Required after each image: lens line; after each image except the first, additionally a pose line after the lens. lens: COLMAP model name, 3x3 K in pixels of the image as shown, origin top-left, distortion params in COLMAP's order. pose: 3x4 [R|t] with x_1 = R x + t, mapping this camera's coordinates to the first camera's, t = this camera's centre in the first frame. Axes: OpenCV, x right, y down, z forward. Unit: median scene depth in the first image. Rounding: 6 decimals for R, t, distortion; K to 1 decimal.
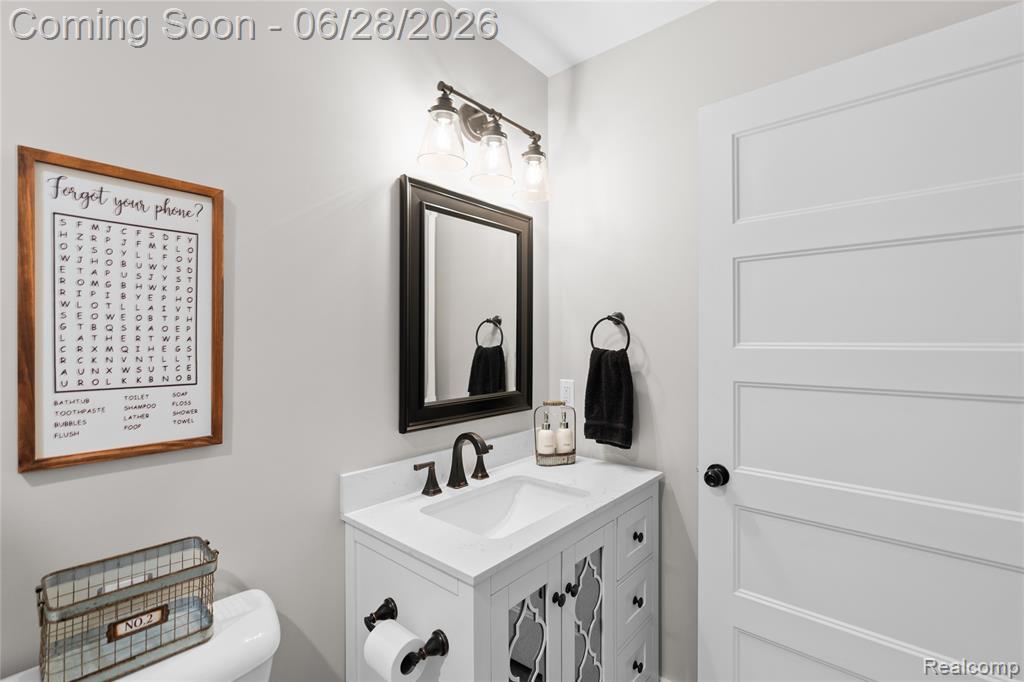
lens RADIAL K [[460.3, 0, 513.4], [0, 460.3, 344.0], [0, 0, 1]] dist [-0.014994, 0.005810]
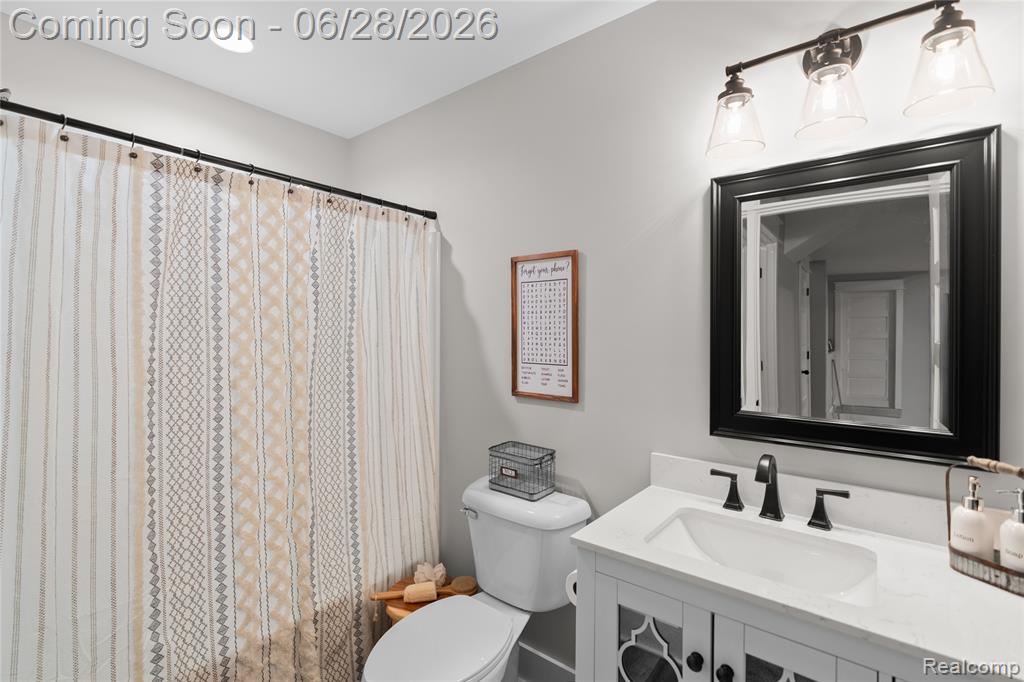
lens RADIAL K [[460.3, 0, 505.5], [0, 460.3, 334.3], [0, 0, 1]] dist [-0.014994, 0.005810]
pose [[0.024908, 0.002022, -0.999688, 1.088315], [-0.013422, 0.999909, 0.001688, -0.031740], [0.999600, 0.013376, 0.024933, 0.755833]]
